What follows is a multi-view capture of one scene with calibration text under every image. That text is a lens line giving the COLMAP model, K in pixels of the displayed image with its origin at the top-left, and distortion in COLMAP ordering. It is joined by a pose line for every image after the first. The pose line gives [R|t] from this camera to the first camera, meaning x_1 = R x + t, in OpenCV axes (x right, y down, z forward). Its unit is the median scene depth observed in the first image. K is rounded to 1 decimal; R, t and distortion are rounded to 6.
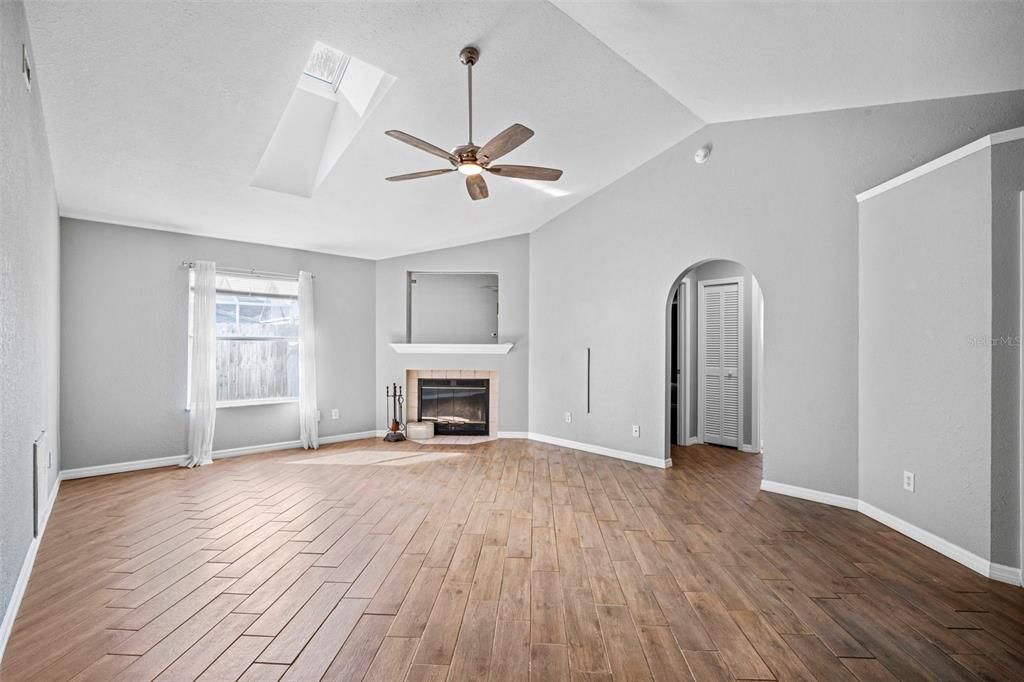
lens RADIAL K [[443.5, 0, 511.2], [0, 443.5, 344.8], [0, 0, 1]] dist [-0.015249, 0.000504]
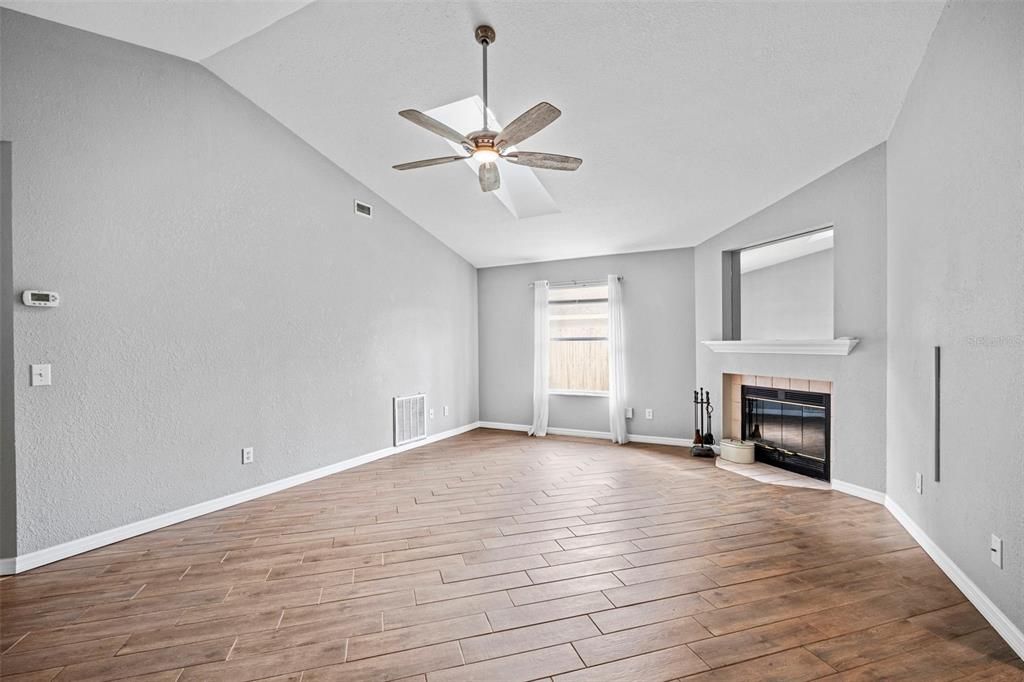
lens RADIAL K [[443.5, 0, 502.9], [0, 443.5, 344.7], [0, 0, 1]] dist [-0.015249, 0.000504]
pose [[0.341335, -0.007152, -0.939915, 0.401151], [0.011224, 0.999931, -0.003532, 0.003018], [0.939875, -0.009344, 0.341391, 0.354858]]
